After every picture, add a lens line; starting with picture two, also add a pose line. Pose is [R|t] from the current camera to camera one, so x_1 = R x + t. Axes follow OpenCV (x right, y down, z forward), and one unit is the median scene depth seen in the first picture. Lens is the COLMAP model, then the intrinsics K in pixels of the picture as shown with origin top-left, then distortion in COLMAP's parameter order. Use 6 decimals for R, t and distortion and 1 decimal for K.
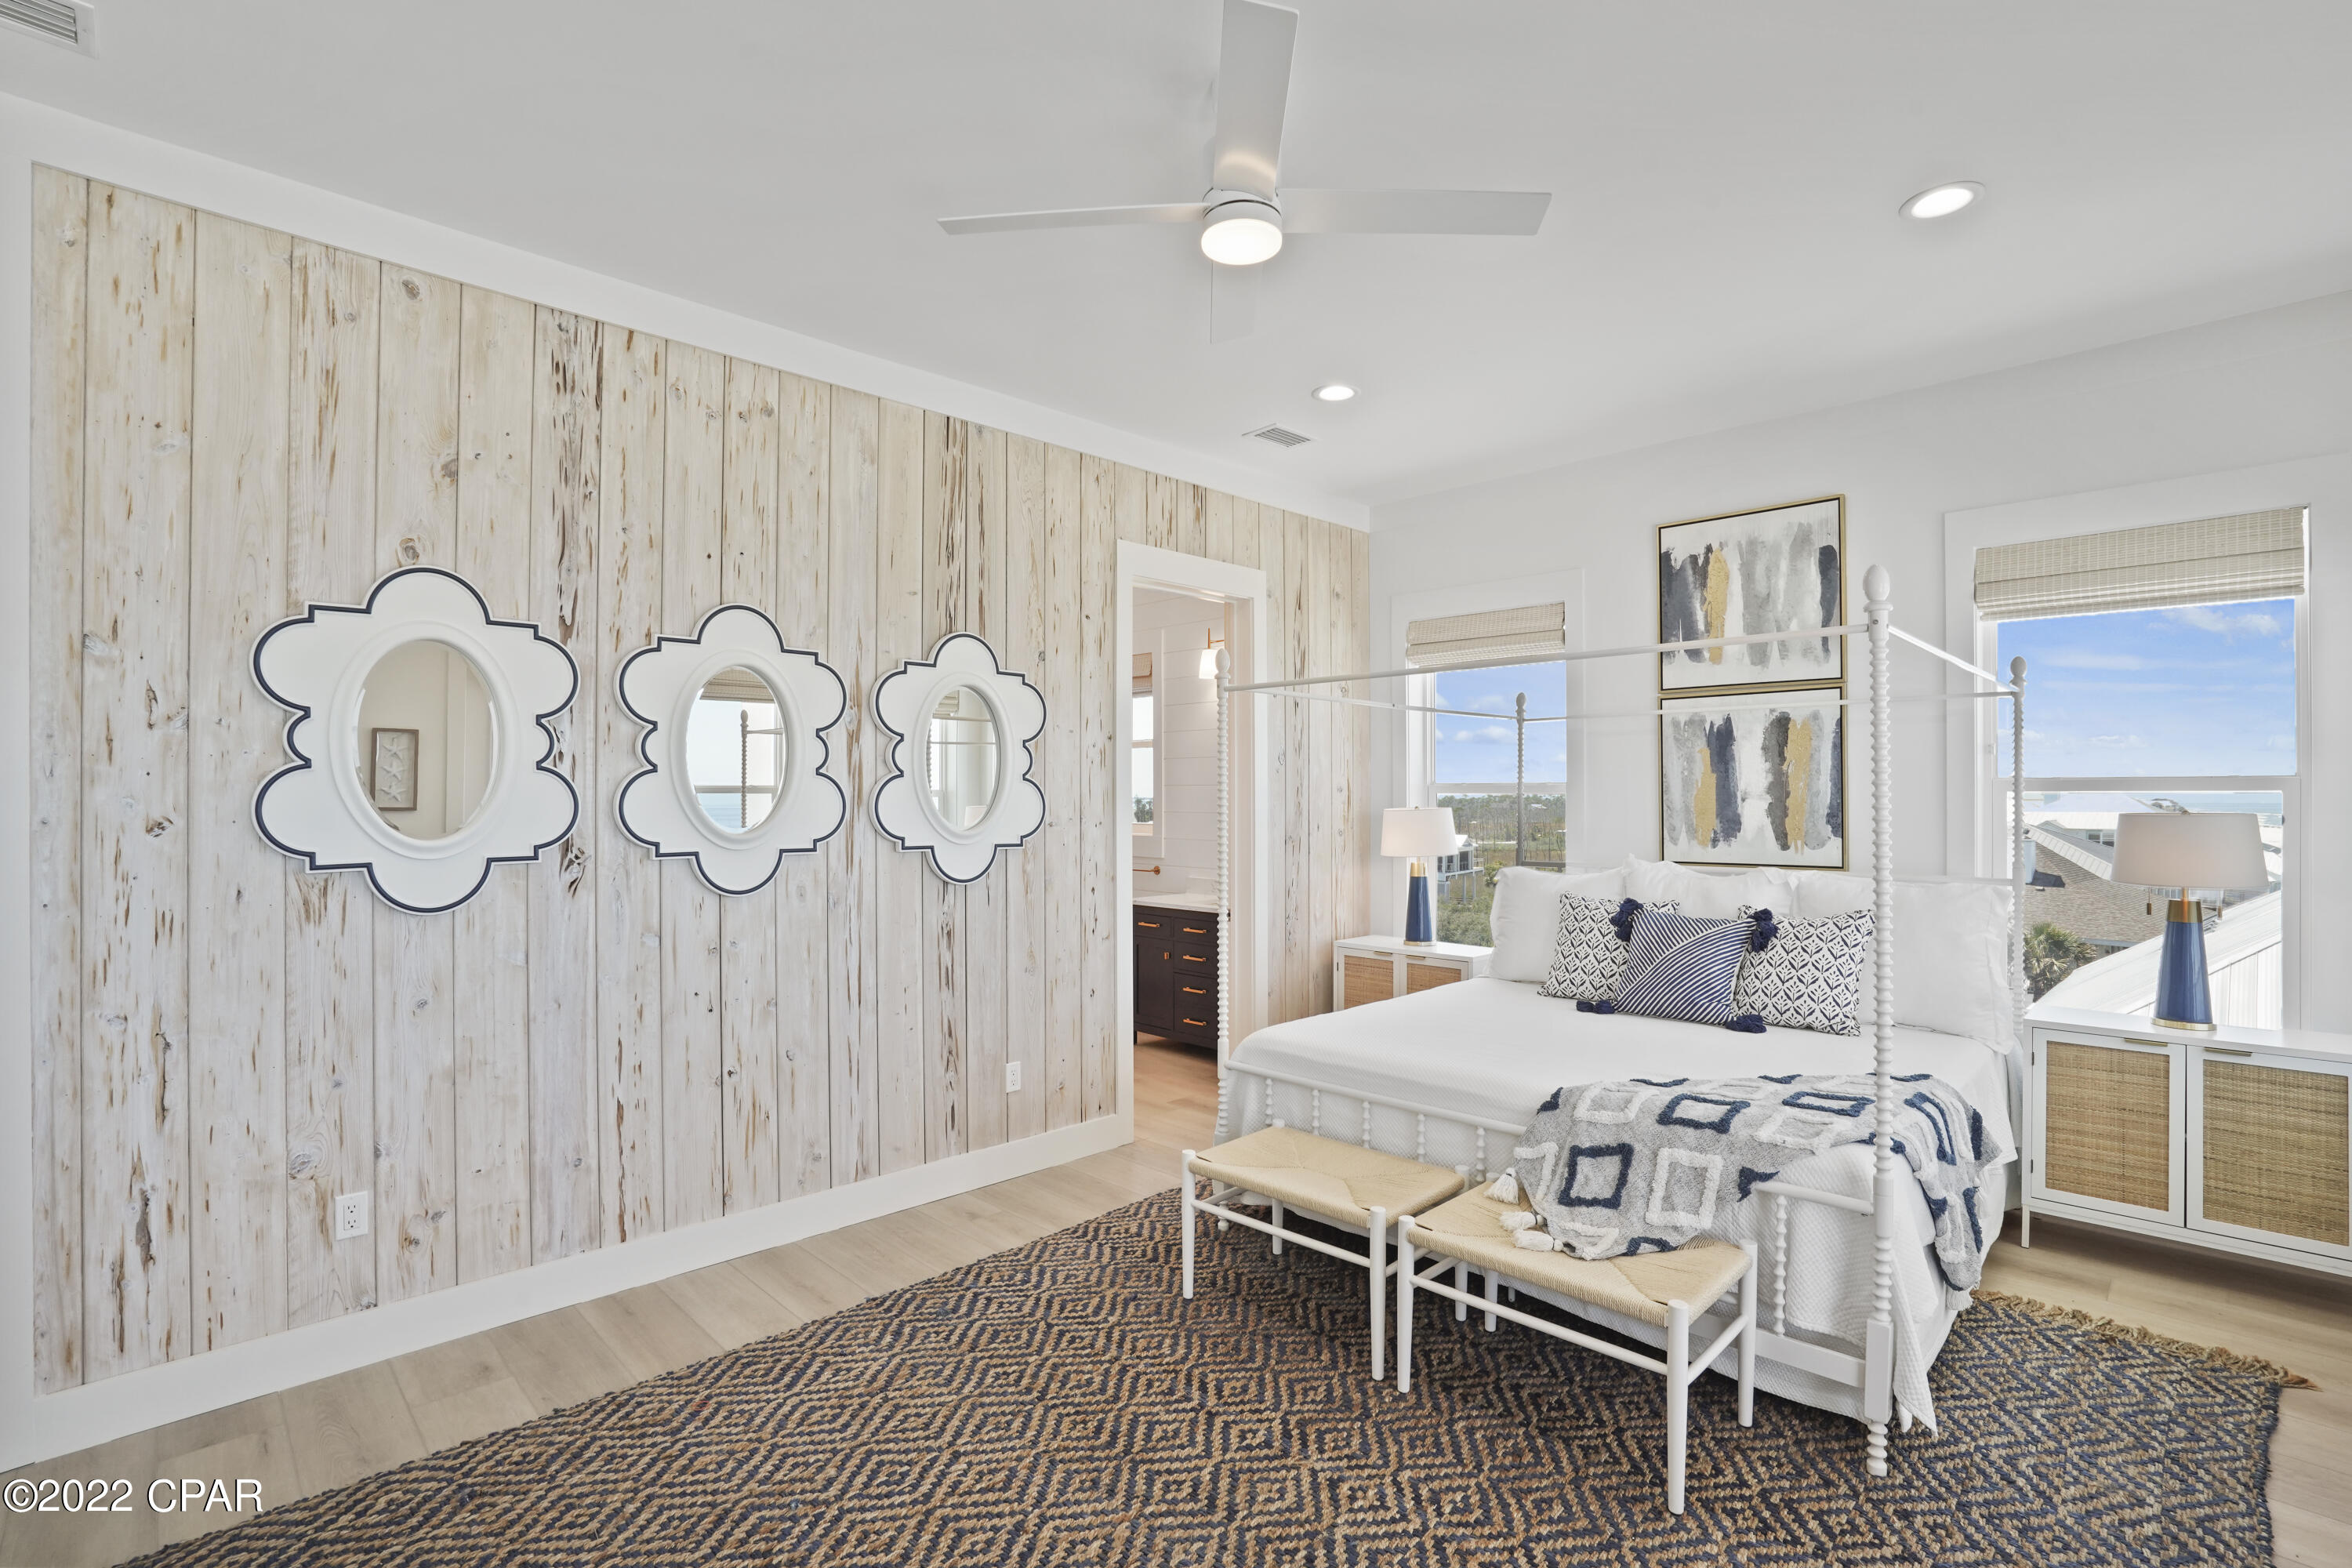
lens RADIAL K [[1101.9, 0, 1179.3], [0, 1101.9, 788.1], [0, 0, 1]] dist [-0.052744, 0.018725]
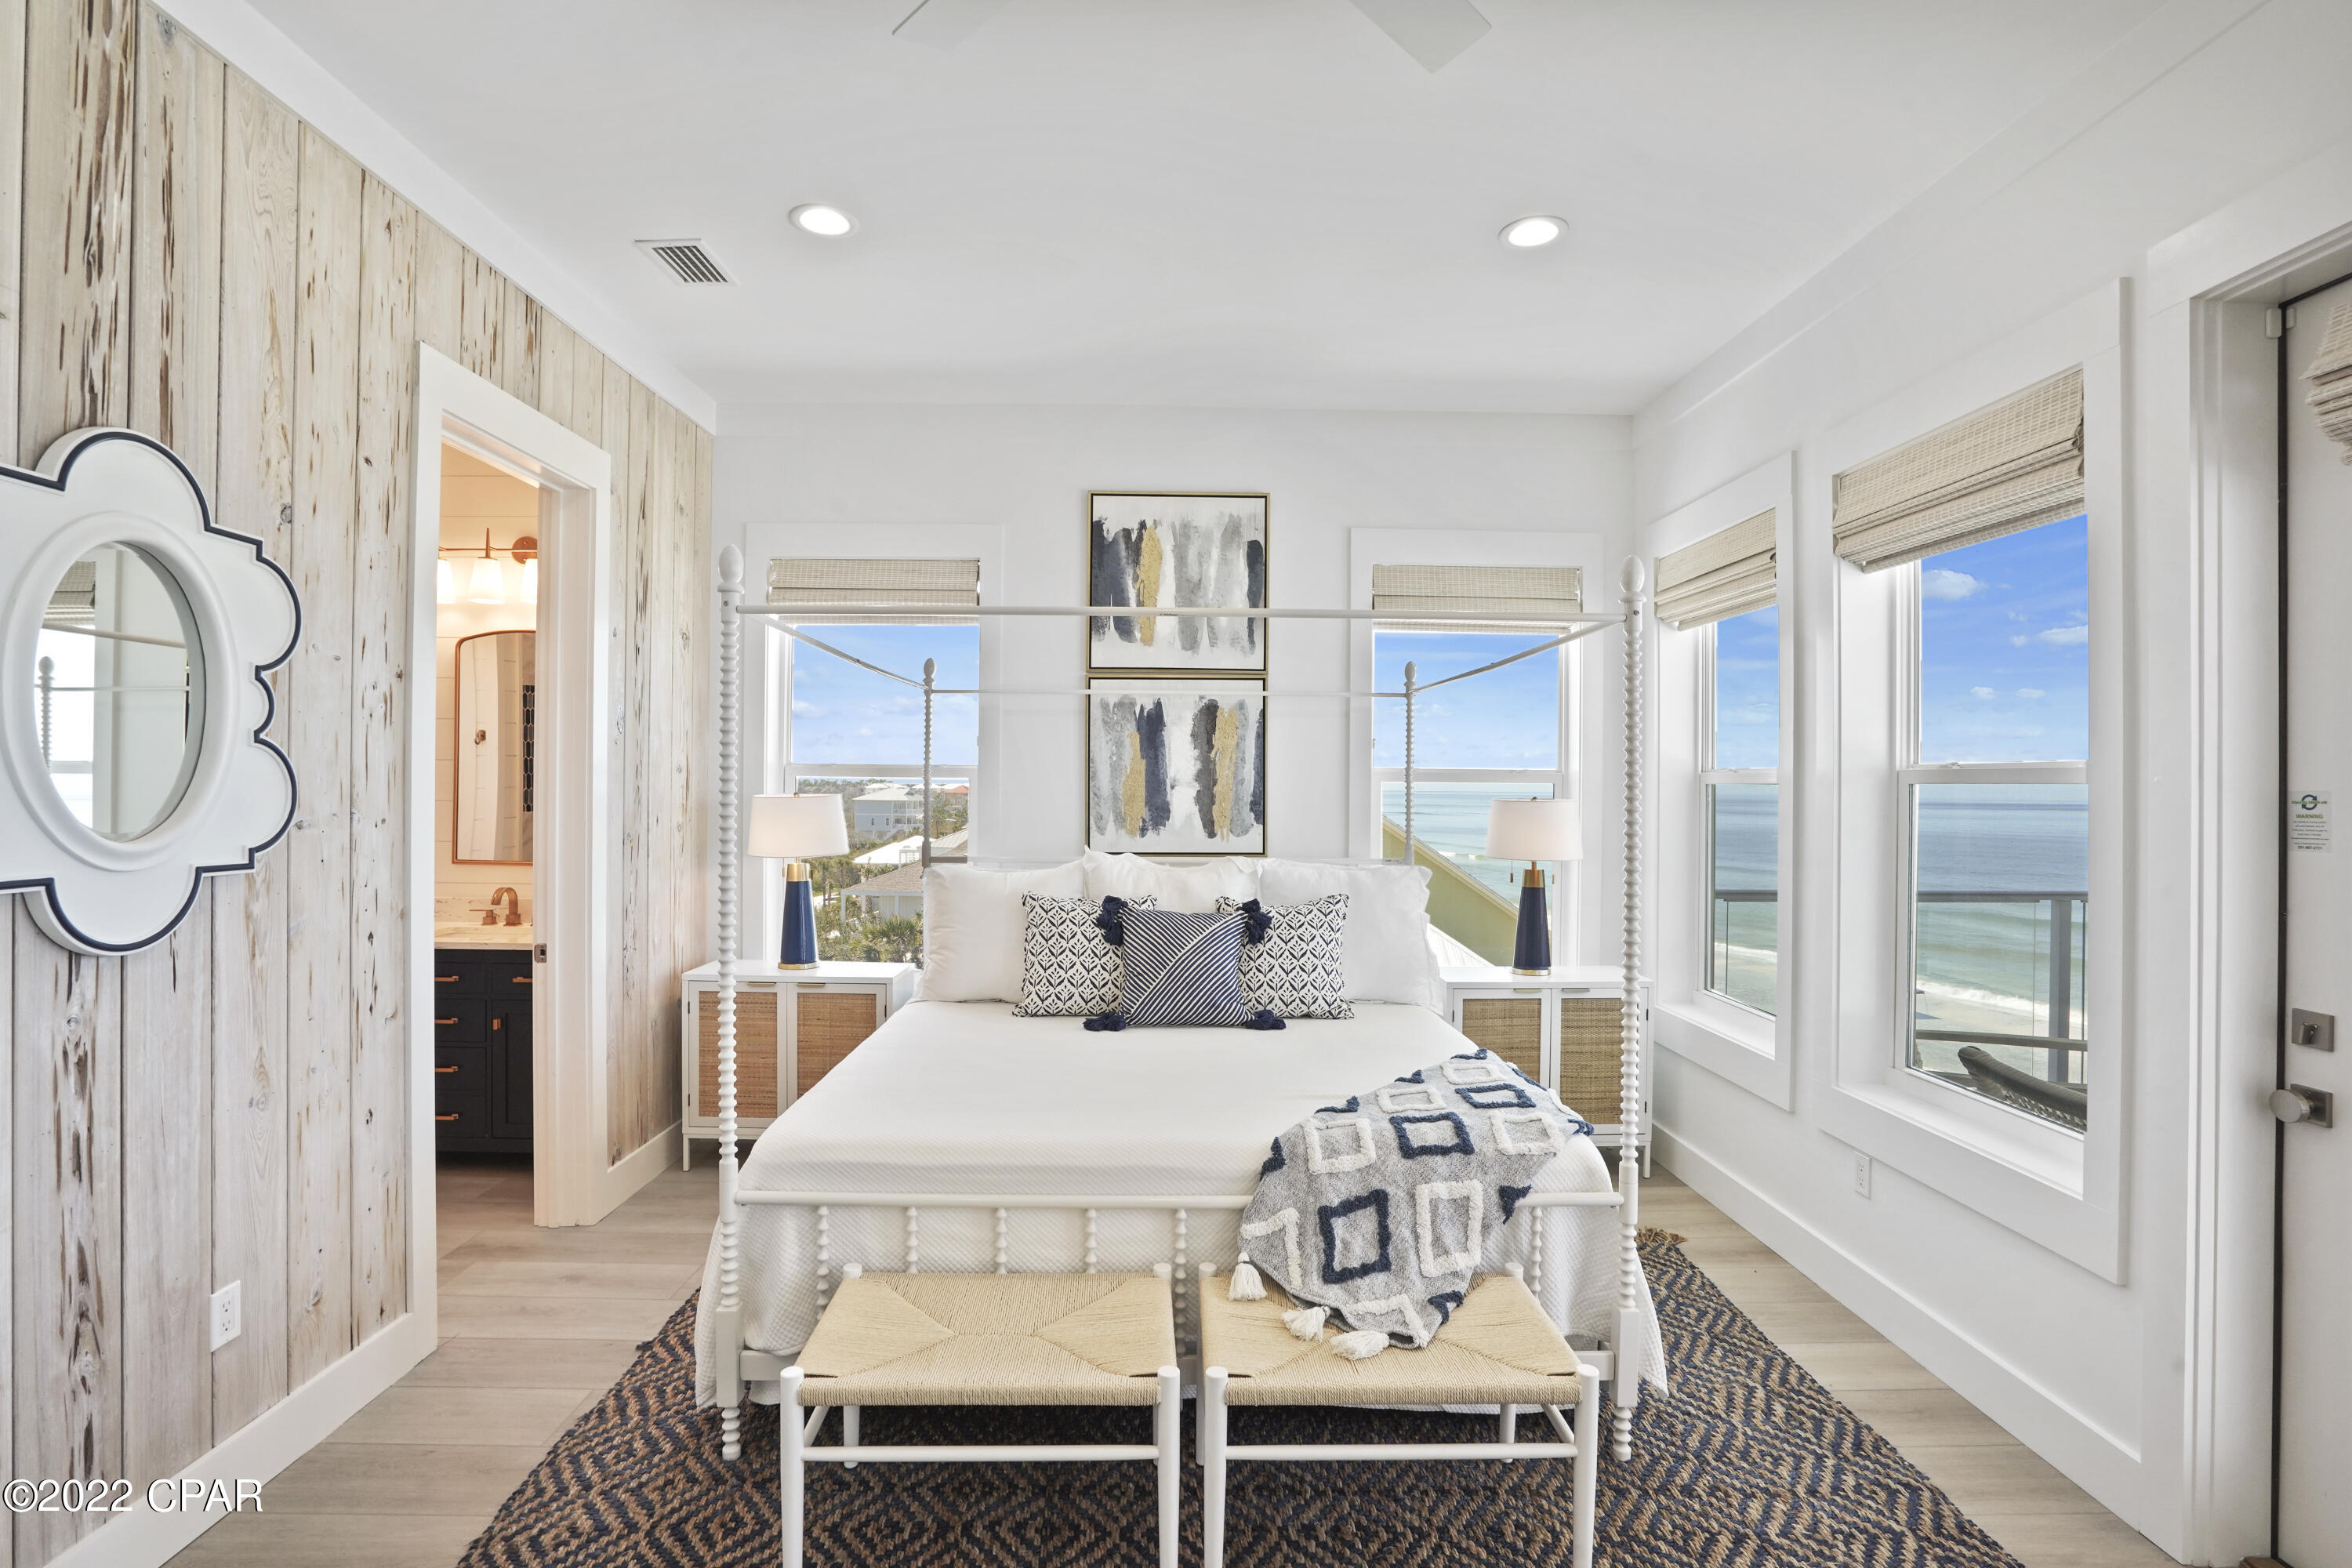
lens RADIAL K [[1101.9, 0, 1191.7], [0, 1101.9, 779.3], [0, 0, 1]] dist [-0.052744, 0.018725]
pose [[0.692531, 0.010107, 0.721317, -0.195422], [-0.014906, 0.999889, 0.000300, 0.003461], [-0.721234, -0.010960, 0.692605, 0.318449]]
